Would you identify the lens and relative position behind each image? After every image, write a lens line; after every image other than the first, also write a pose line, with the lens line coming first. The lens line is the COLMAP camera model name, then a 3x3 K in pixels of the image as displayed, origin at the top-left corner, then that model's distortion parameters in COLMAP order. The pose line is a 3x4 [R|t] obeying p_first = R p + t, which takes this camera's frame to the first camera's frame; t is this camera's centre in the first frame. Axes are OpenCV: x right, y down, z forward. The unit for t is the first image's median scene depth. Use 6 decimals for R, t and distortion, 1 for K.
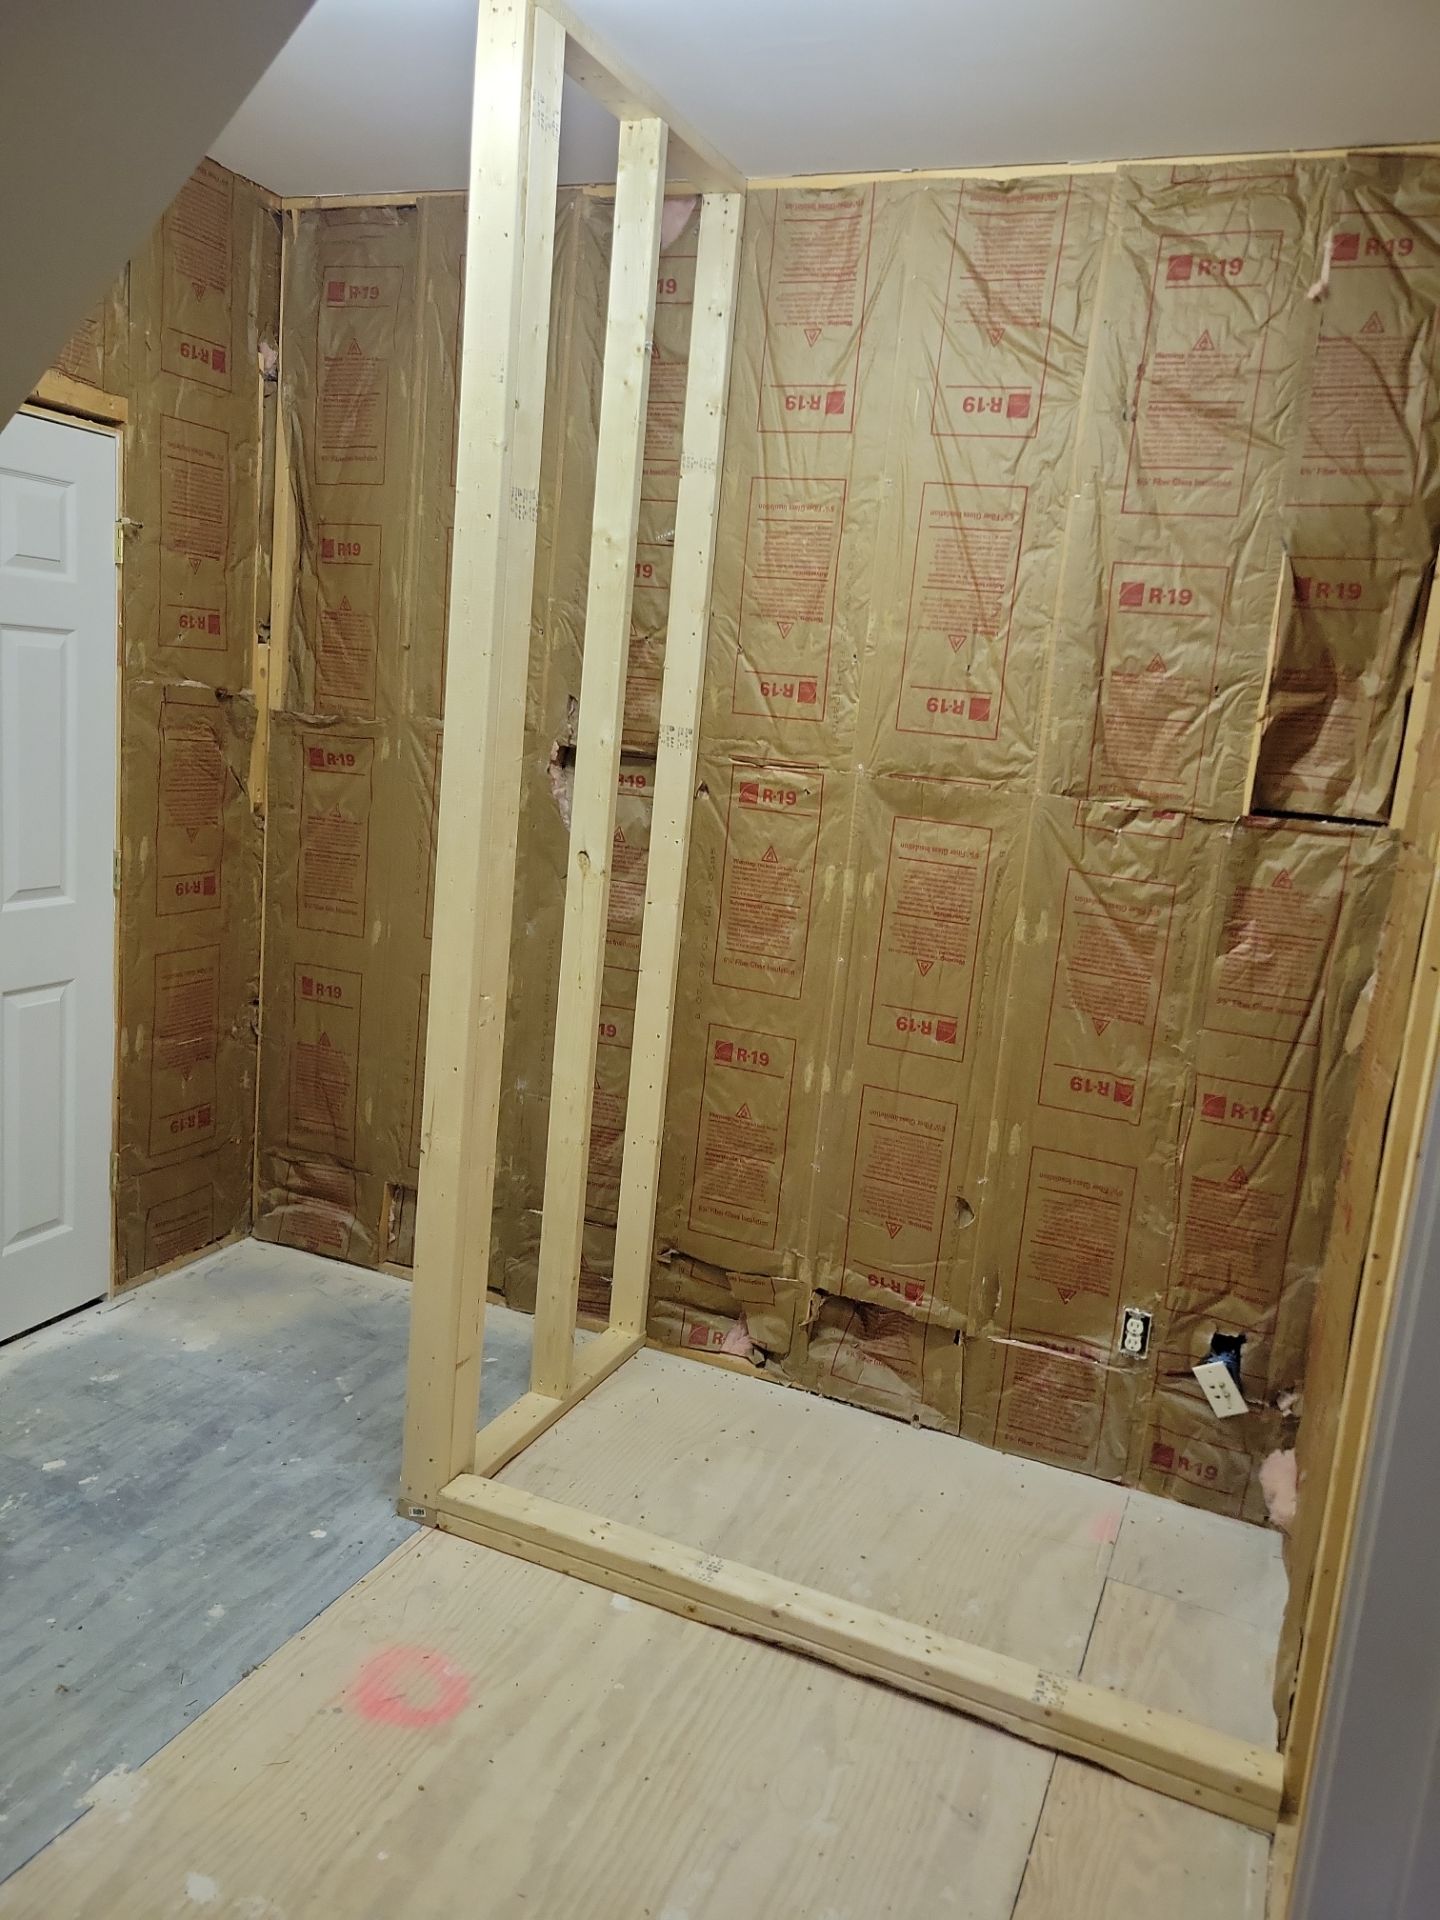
lens RADIAL K [[1446.2, 0, 729.0], [0, 1446.2, 945.7], [0, 0, 1]] dist [0.060701, -0.043501]
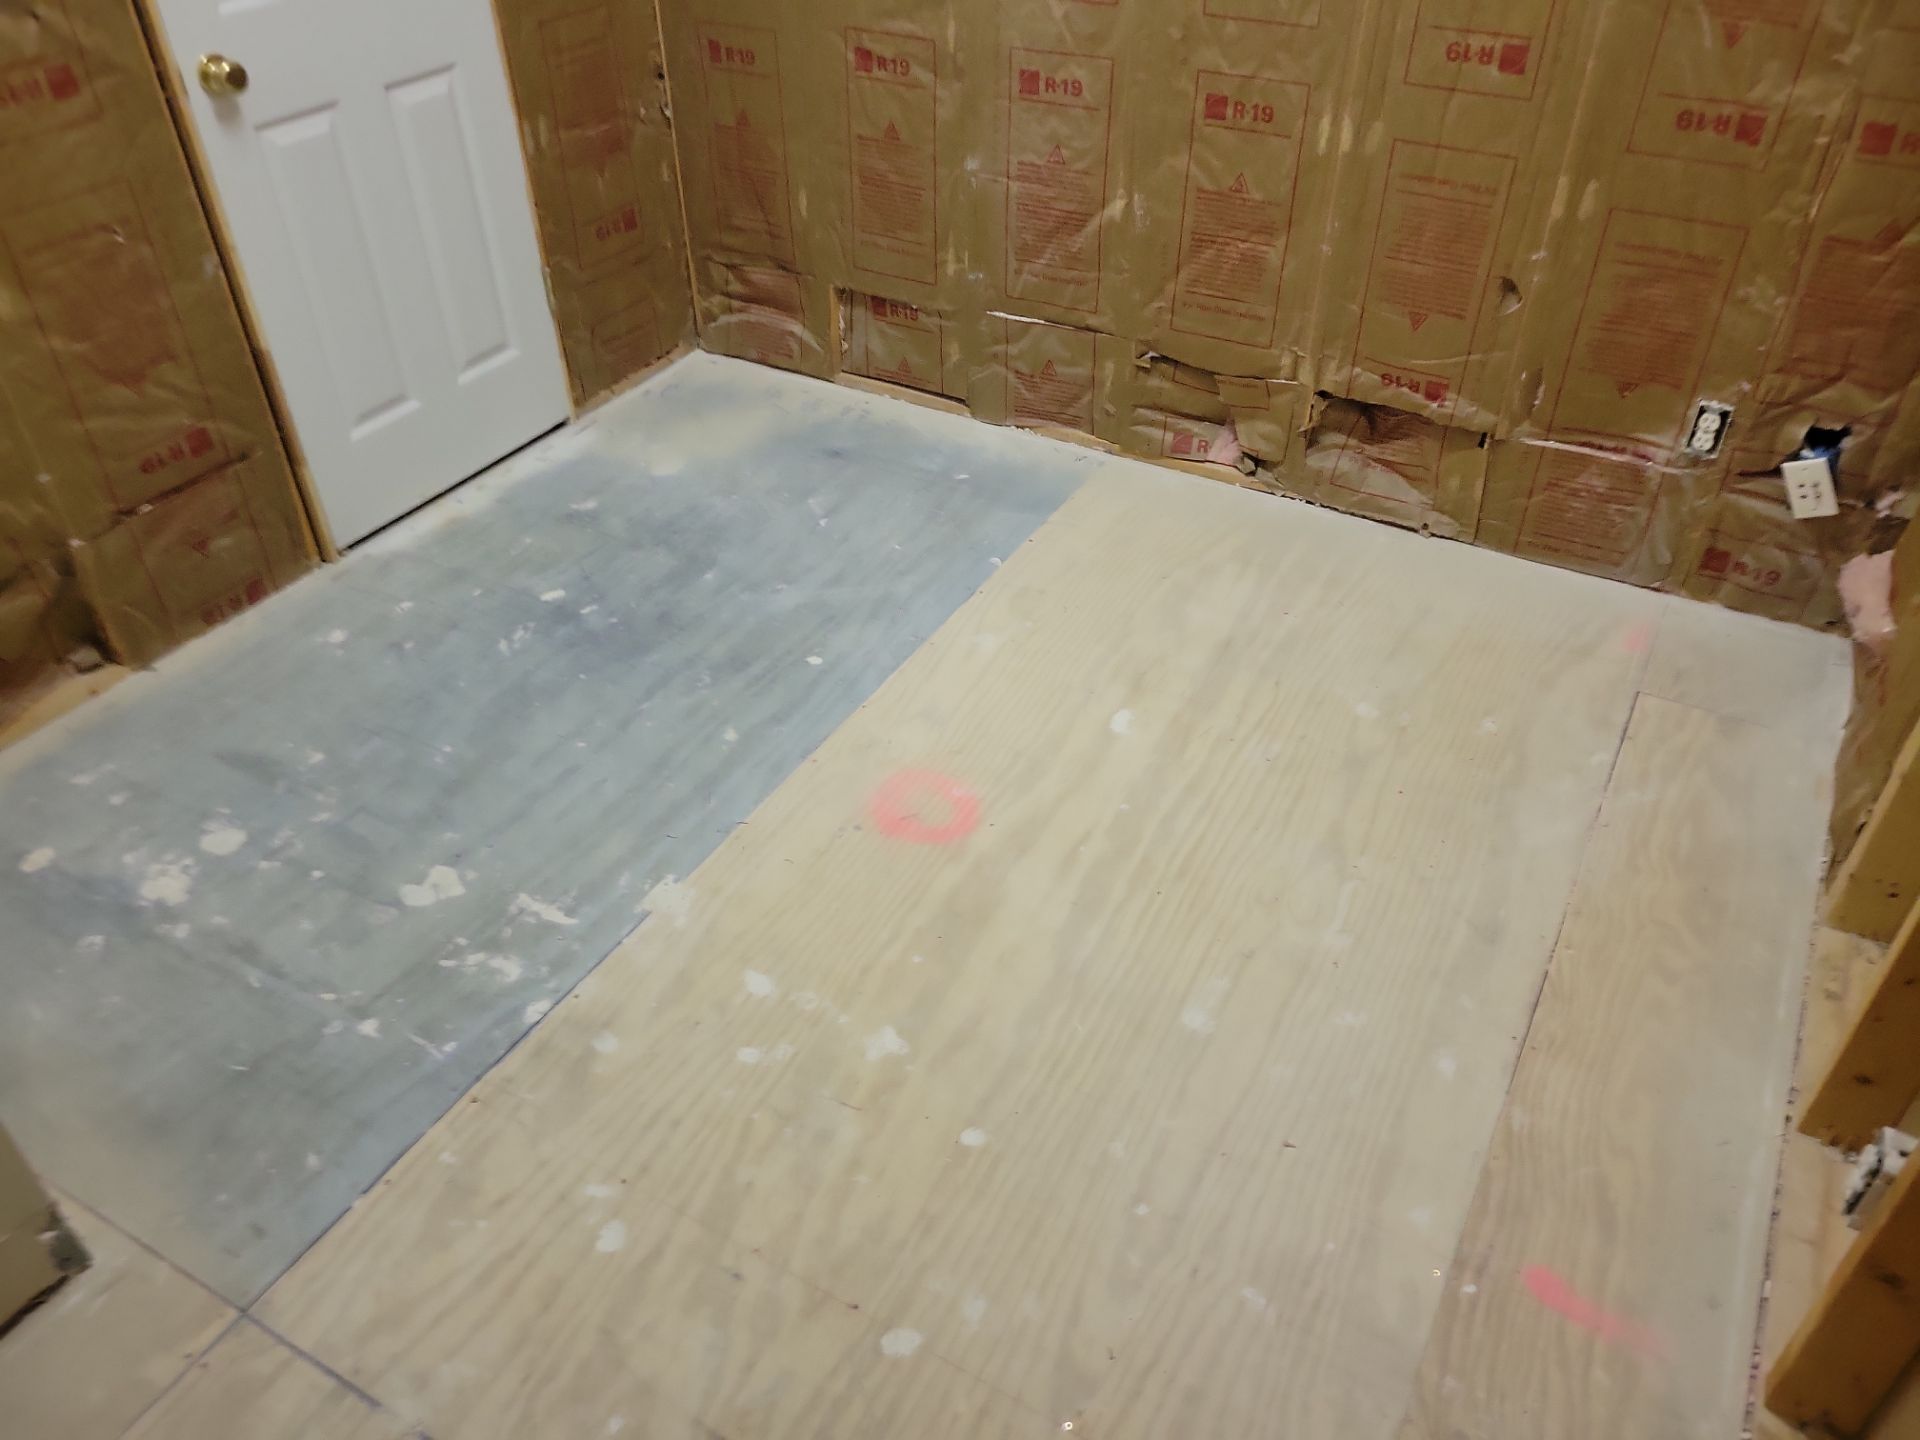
lens RADIAL K [[1431.1, 0, 948.8], [0, 1431.1, 728.8], [0, 0, 1]] dist [0.064985, -0.043175]
pose [[0.988522, -0.003599, -0.151034, -0.033266], [0.074830, 0.880133, 0.468793, -0.013620], [0.131243, -0.474714, 0.870300, 0.108725]]
